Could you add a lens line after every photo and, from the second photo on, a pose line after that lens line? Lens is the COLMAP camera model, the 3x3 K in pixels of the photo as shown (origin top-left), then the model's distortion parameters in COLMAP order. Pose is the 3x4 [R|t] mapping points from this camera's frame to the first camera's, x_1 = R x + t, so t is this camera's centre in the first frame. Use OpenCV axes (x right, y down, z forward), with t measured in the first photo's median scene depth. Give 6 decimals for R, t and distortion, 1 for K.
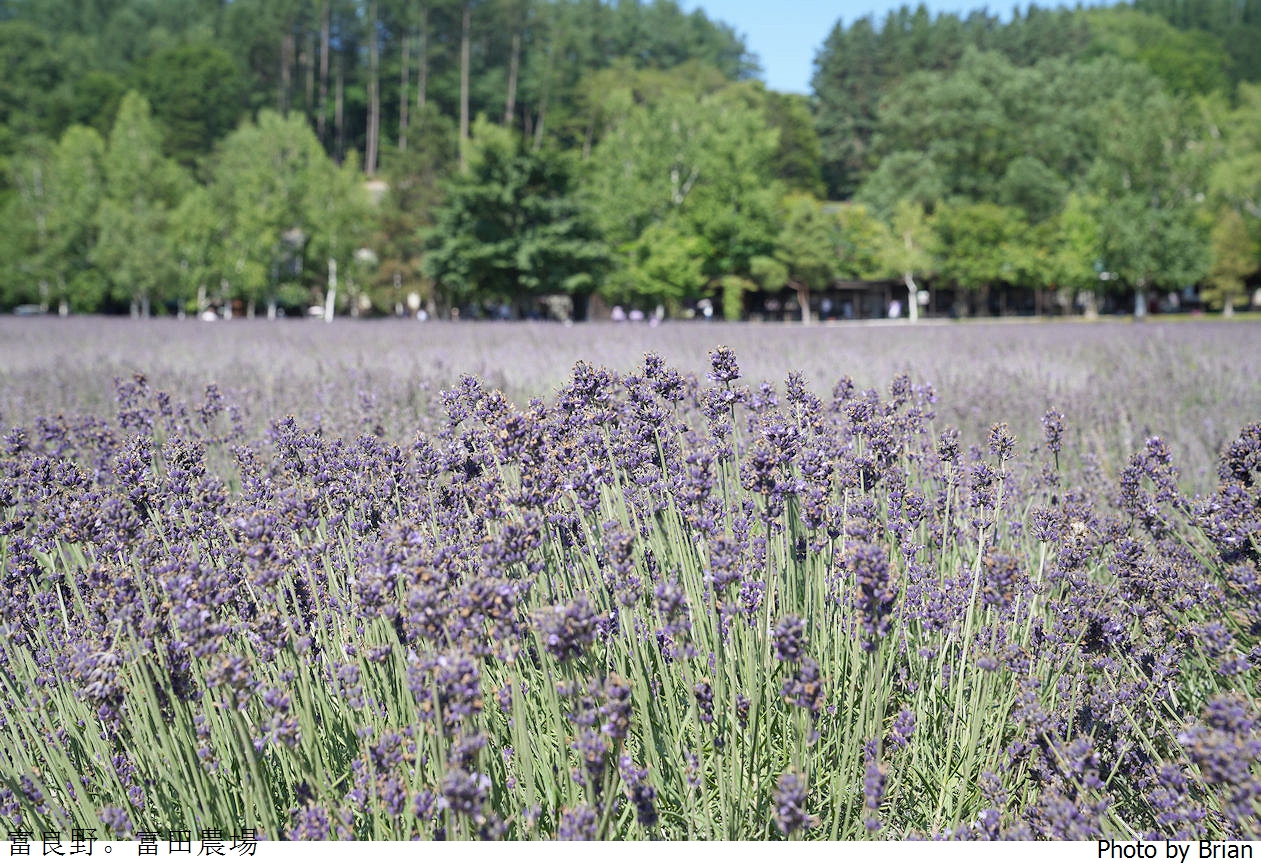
lens RADIAL K [[1813.0, 0, 627.9], [0, 1813.0, 442.2], [0, 0, 1]] dist [0.205196, 0.000000]
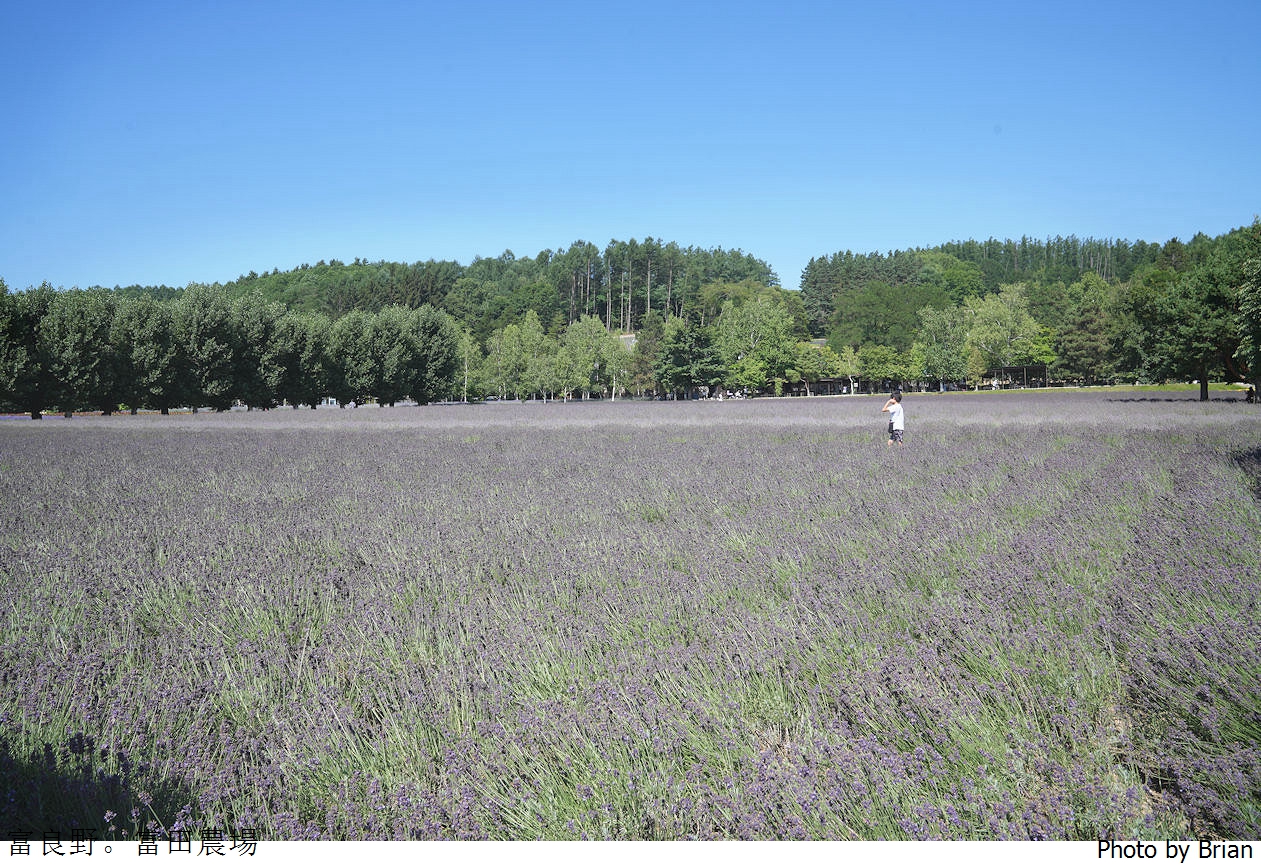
lens RADIAL K [[903.7, 0, 630.1], [0, 903.7, 421.4], [0, 0, 1]] dist [-0.114598, -0.002018]
pose [[0.996267, -0.018988, -0.084213, -0.037697], [0.016242, 0.999318, -0.033172, 0.004536], [0.084785, 0.031680, 0.995896, -0.211446]]
